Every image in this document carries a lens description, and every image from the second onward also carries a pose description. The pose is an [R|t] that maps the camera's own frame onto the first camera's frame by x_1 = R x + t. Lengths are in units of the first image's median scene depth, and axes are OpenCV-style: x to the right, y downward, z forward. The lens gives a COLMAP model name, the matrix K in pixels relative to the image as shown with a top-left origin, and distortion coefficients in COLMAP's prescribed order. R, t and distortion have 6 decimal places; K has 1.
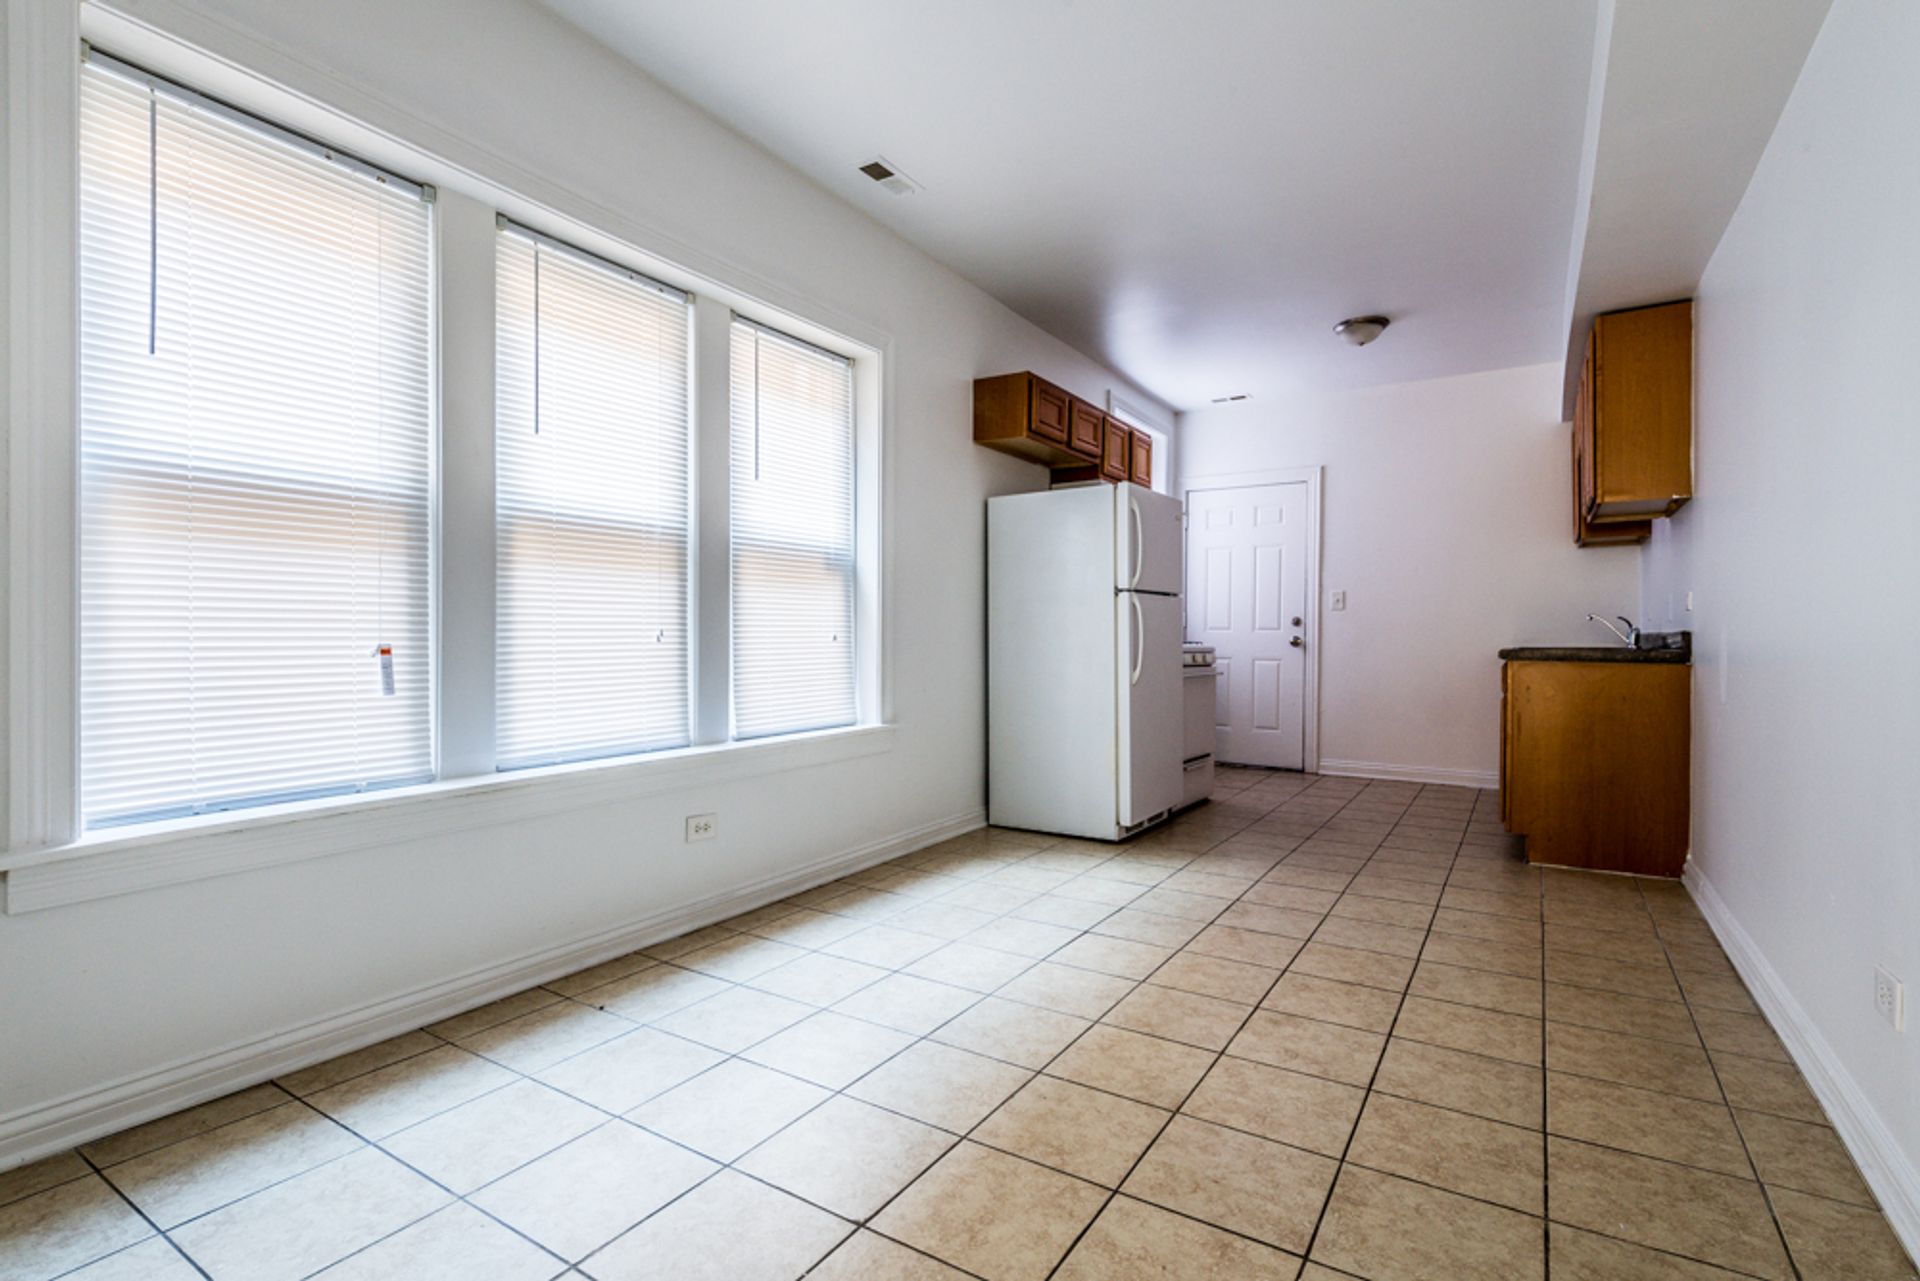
lens RADIAL K [[902.7, 0, 956.7], [0, 902.7, 638.6], [0, 0, 1]] dist [0.022187, -0.011067]
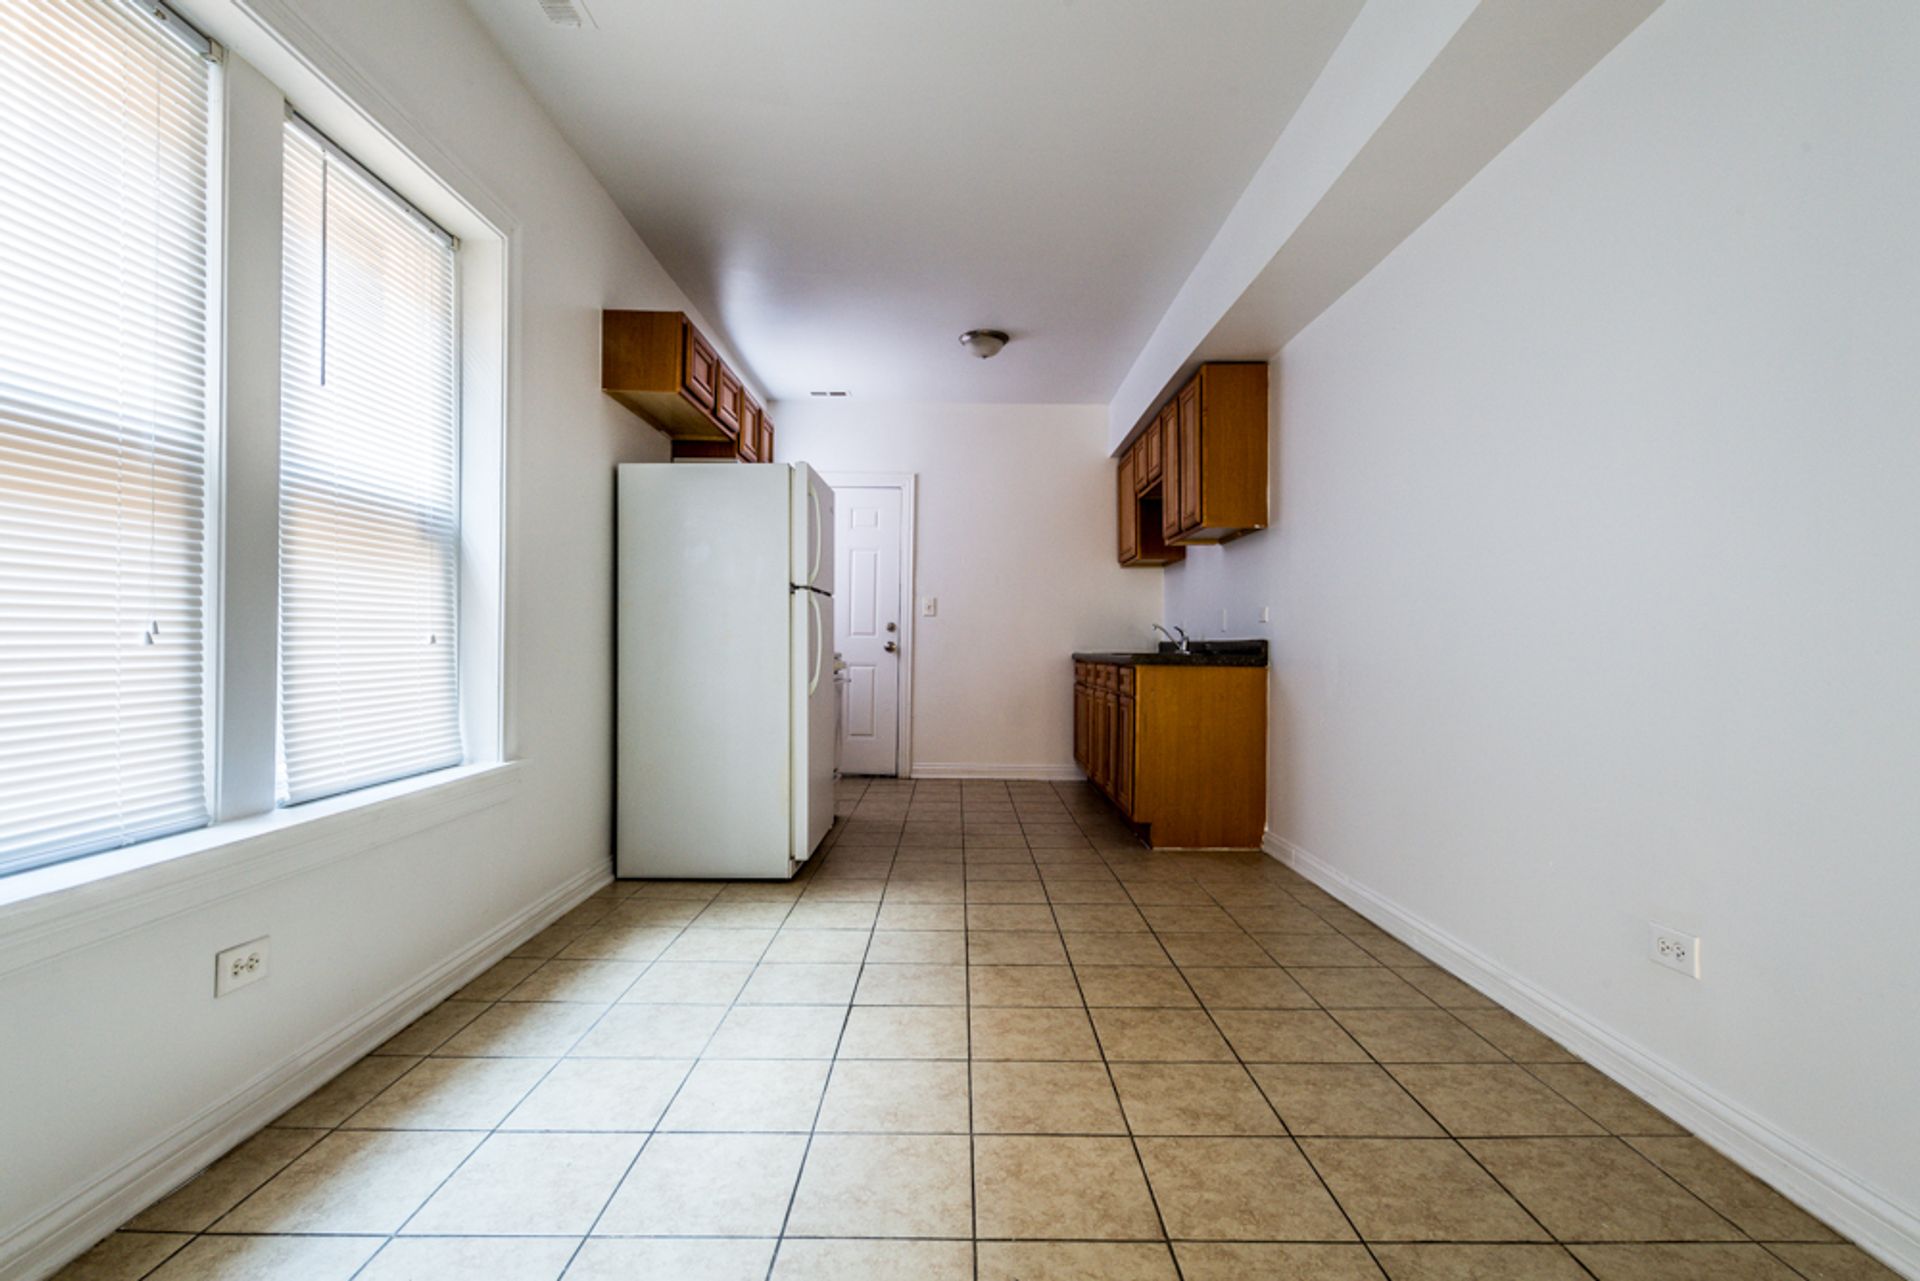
lens RADIAL K [[902.7, 0, 956.7], [0, 902.7, 638.6], [0, 0, 1]] dist [0.022187, -0.011067]
pose [[0.842915, 0.008727, 0.537977, -0.190447], [-0.005937, 0.999958, -0.006919, 0.000990], [-0.538015, 0.002638, 0.842931, 0.235053]]
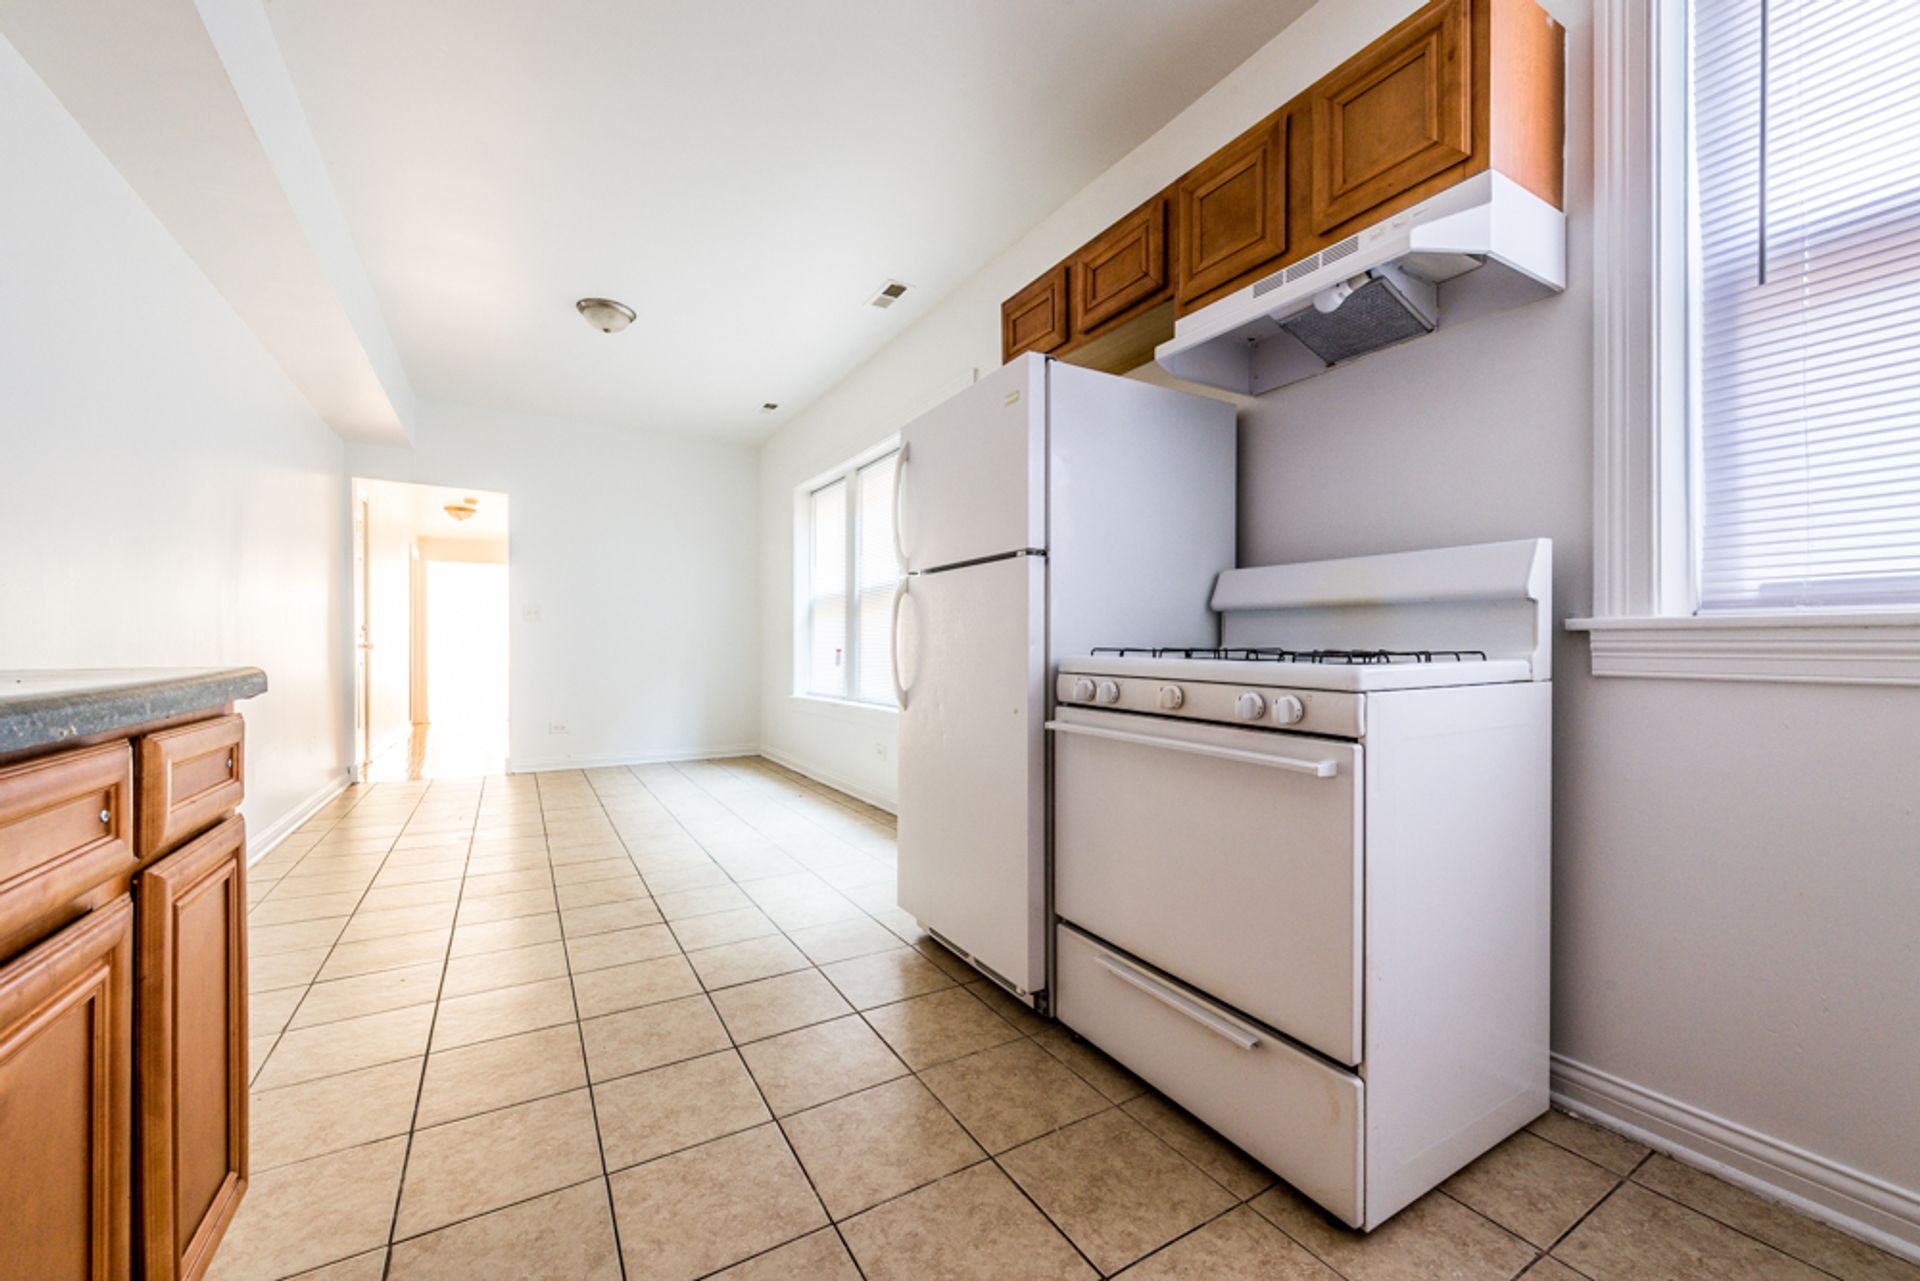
lens RADIAL K [[745.6, 0, 941.4], [0, 745.6, 647.2], [0, 0, 1]] dist [0.012329, -0.000121]
pose [[-0.464554, -0.001690, -0.885543, 0.851775], [-0.002831, 0.999996, -0.000424, 0.005395], [0.885540, 0.002310, -0.464557, 1.593352]]
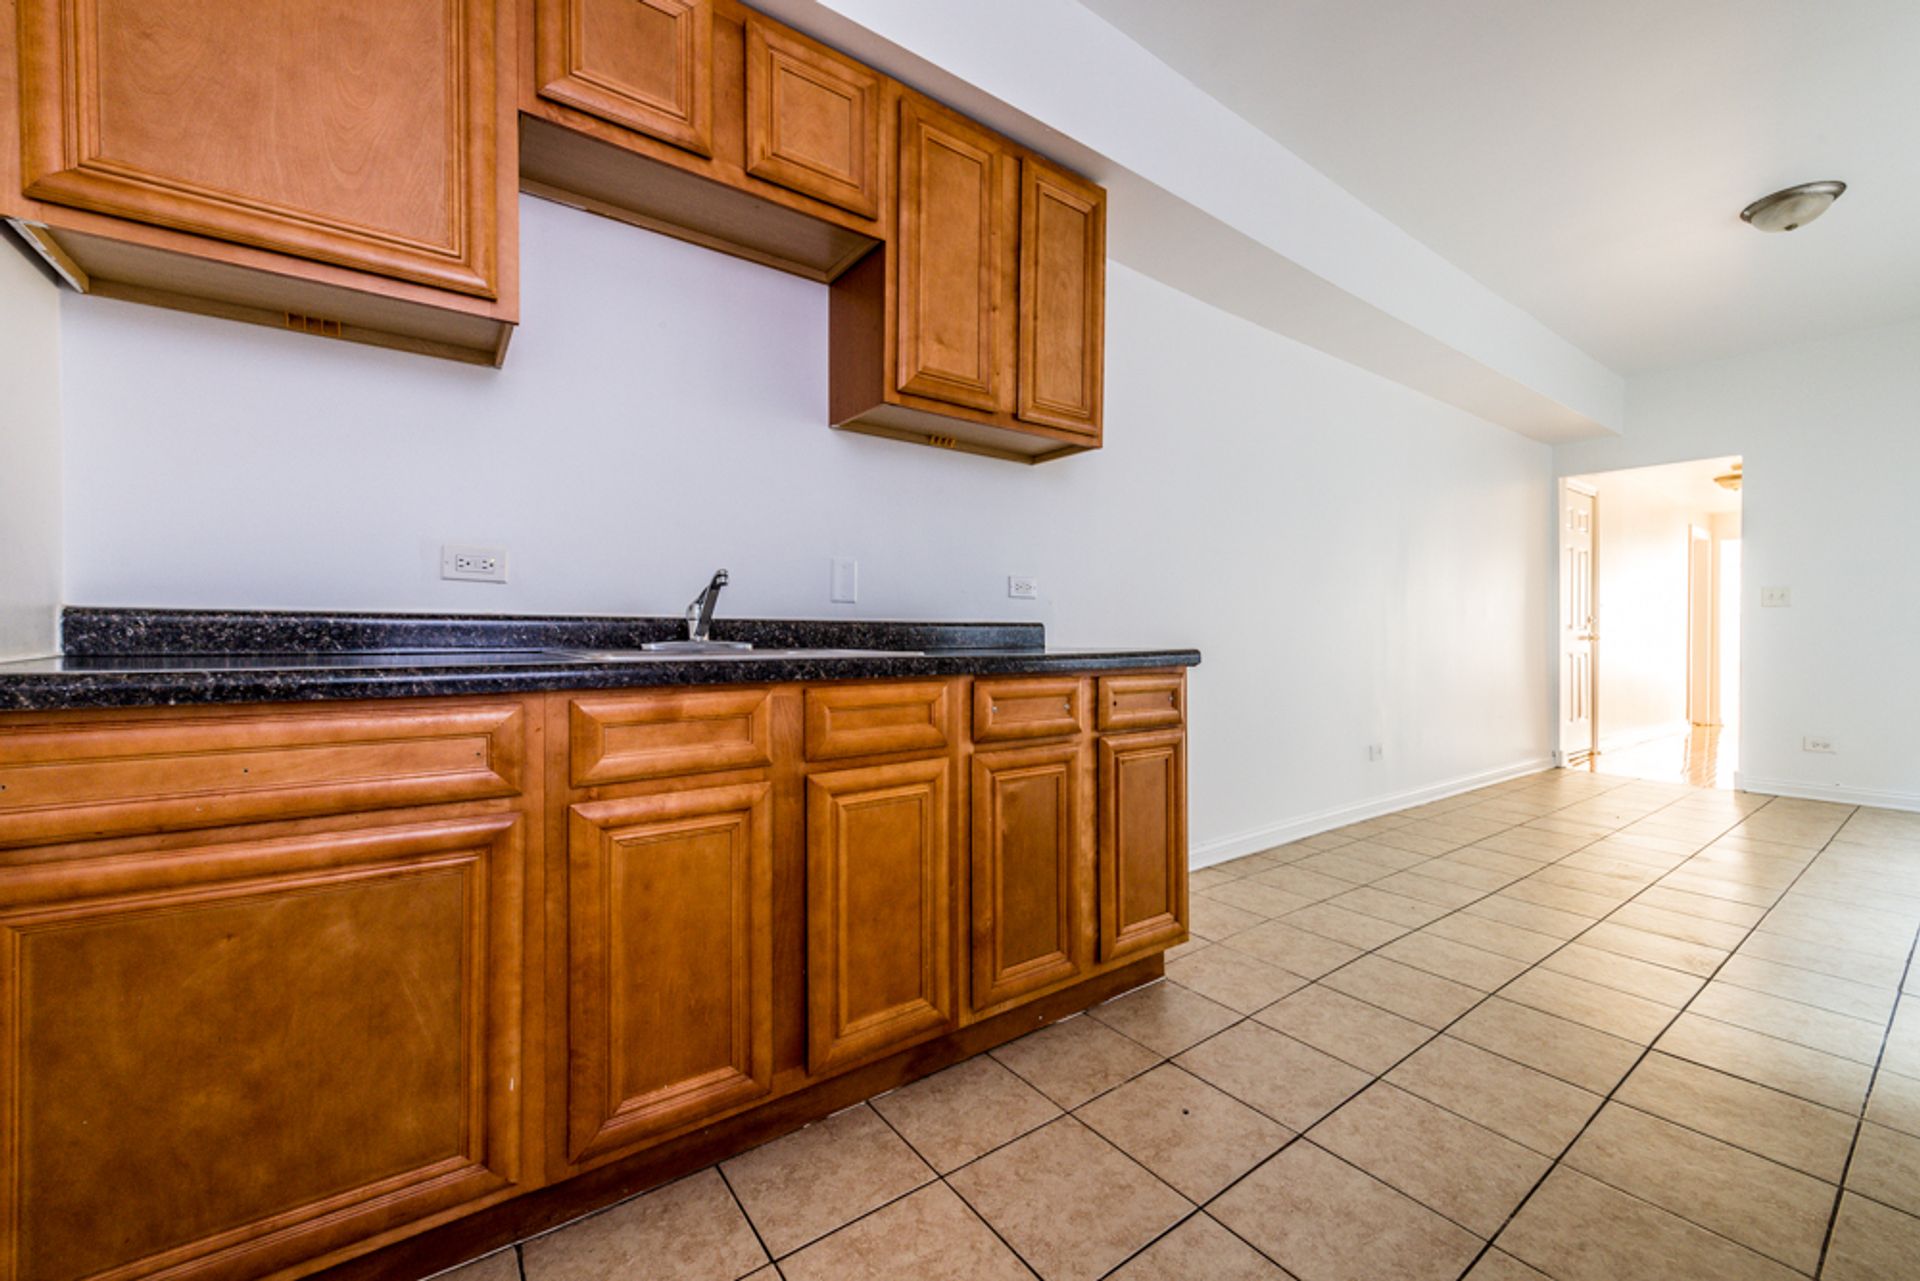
lens RADIAL K [[740.8, 0, 960.0], [0, 740.8, 640.5], [0, 0, 1]] dist [-0.001527, -0.000461]
pose [[-0.928027, -0.002933, 0.372502, 0.654083], [-0.000923, 0.999984, 0.005574, 0.004660], [-0.372512, 0.004829, -0.928015, 1.785428]]
